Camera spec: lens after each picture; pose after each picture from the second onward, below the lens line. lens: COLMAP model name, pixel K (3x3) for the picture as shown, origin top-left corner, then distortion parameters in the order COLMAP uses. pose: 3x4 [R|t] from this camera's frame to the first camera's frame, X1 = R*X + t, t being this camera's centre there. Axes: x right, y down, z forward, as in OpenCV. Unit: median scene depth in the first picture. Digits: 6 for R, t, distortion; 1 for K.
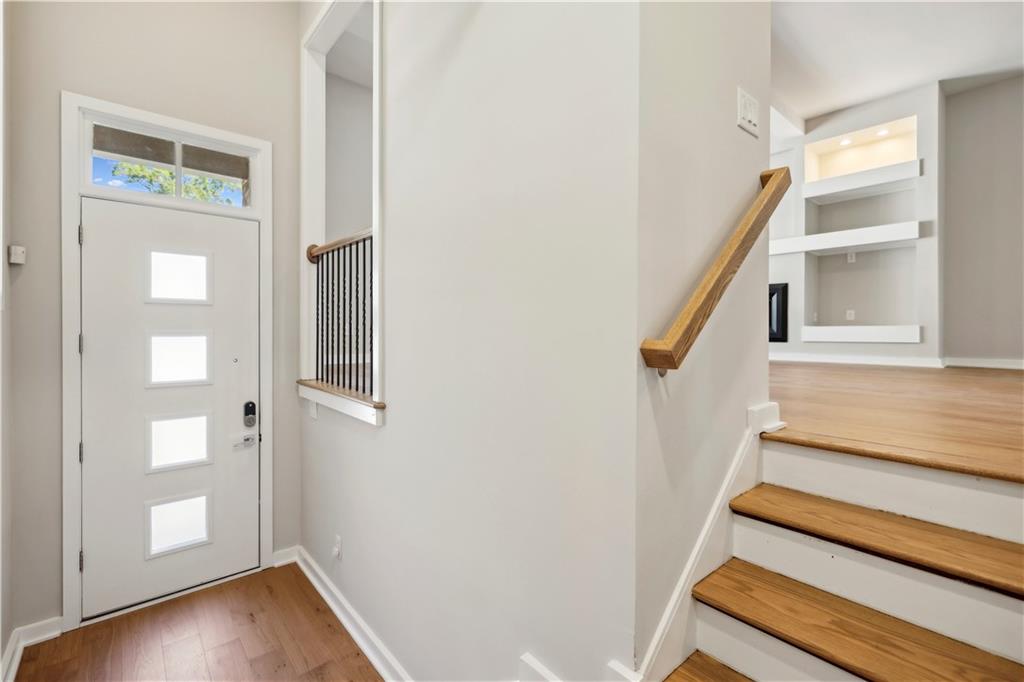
lens RADIAL K [[449.9, 0, 518.6], [0, 449.9, 337.4], [0, 0, 1]] dist [-0.019591, 0.000367]
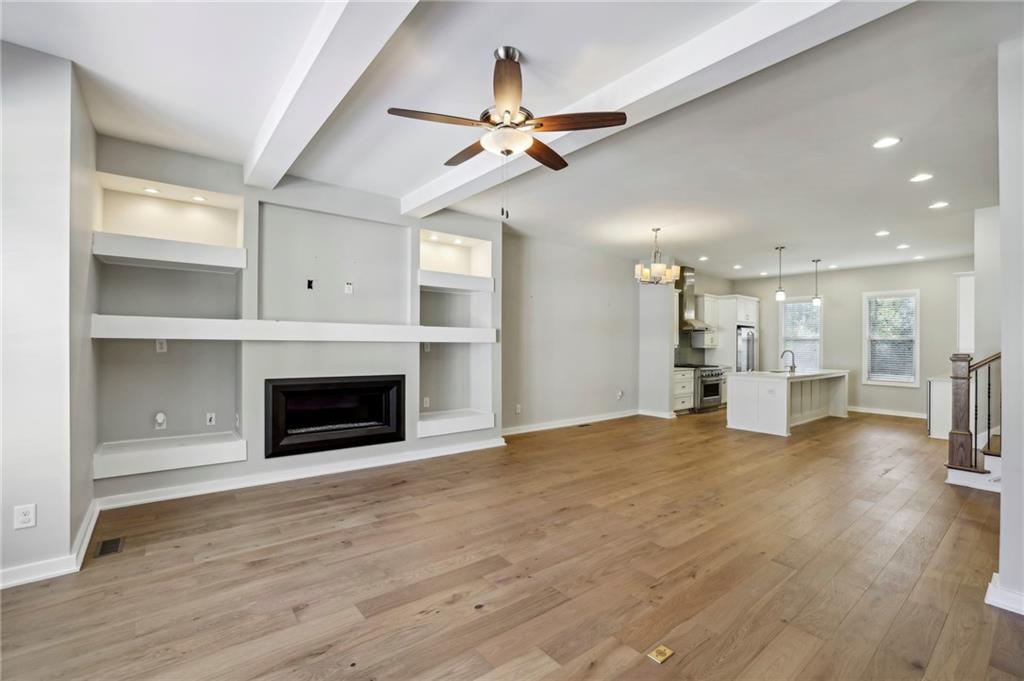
lens RADIAL K [[446.6, 0, 495.9], [0, 446.6, 341.4], [0, 0, 1]] dist [-0.041853, 0.000179]
pose [[0.066861, -0.001080, 0.997762, -0.293622], [-0.001508, 0.999998, 0.001183, -0.200851], [-0.997761, -0.001583, 0.066859, 0.798342]]
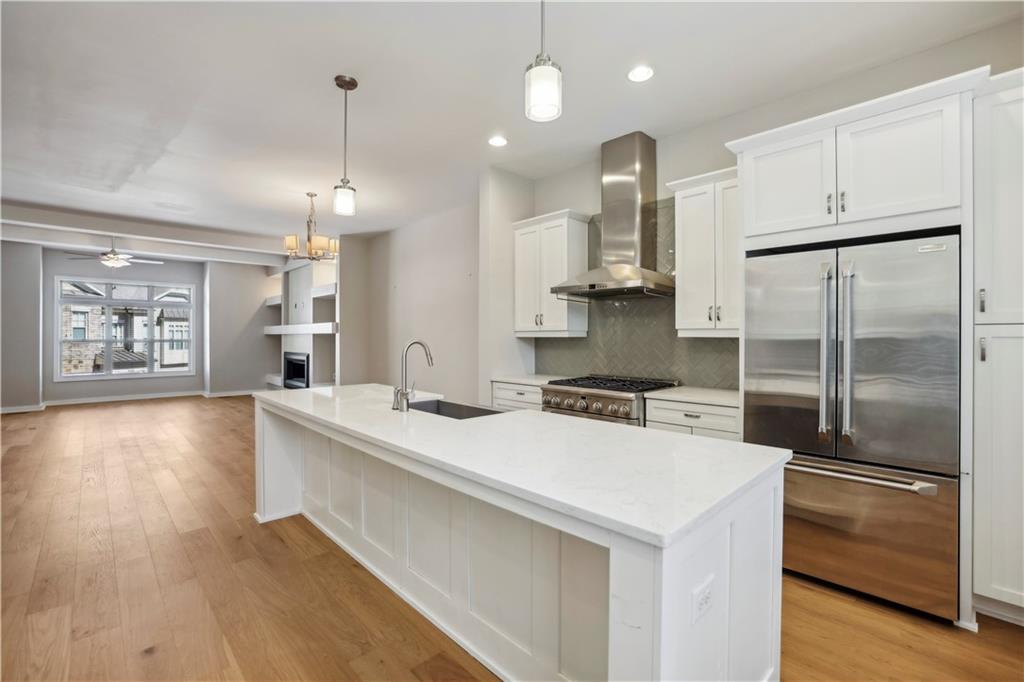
lens RADIAL K [[449.9, 0, 518.6], [0, 449.9, 337.4], [0, 0, 1]] dist [-0.019591, 0.000367]
pose [[0.999111, -0.006163, 0.041699, 1.299541], [0.006498, 0.999948, -0.007896, -0.169157], [-0.041648, 0.008160, 0.999099, -0.532952]]
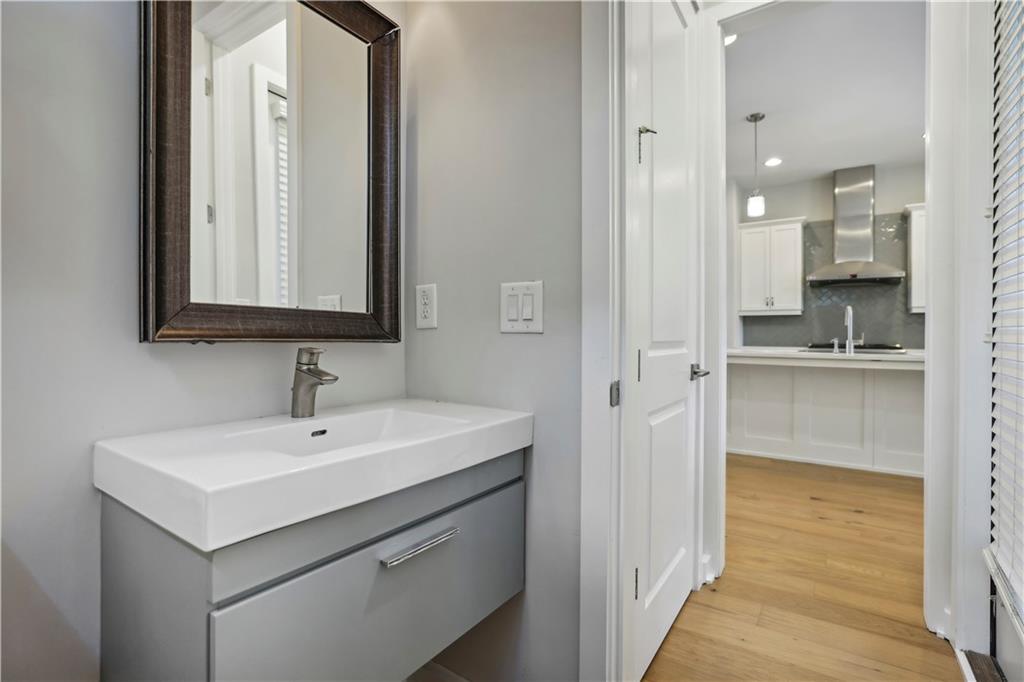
lens RADIAL K [[477.1, 0, 512.0], [0, 477.1, 341.0], [0, 0, 1]] dist [-0.001122, -0.000109]
pose [[0.972924, -0.001941, 0.231119, 0.558603], [0.001545, 0.999997, 0.001891, -0.119728], [-0.231122, -0.001483, 0.972924, -0.661106]]
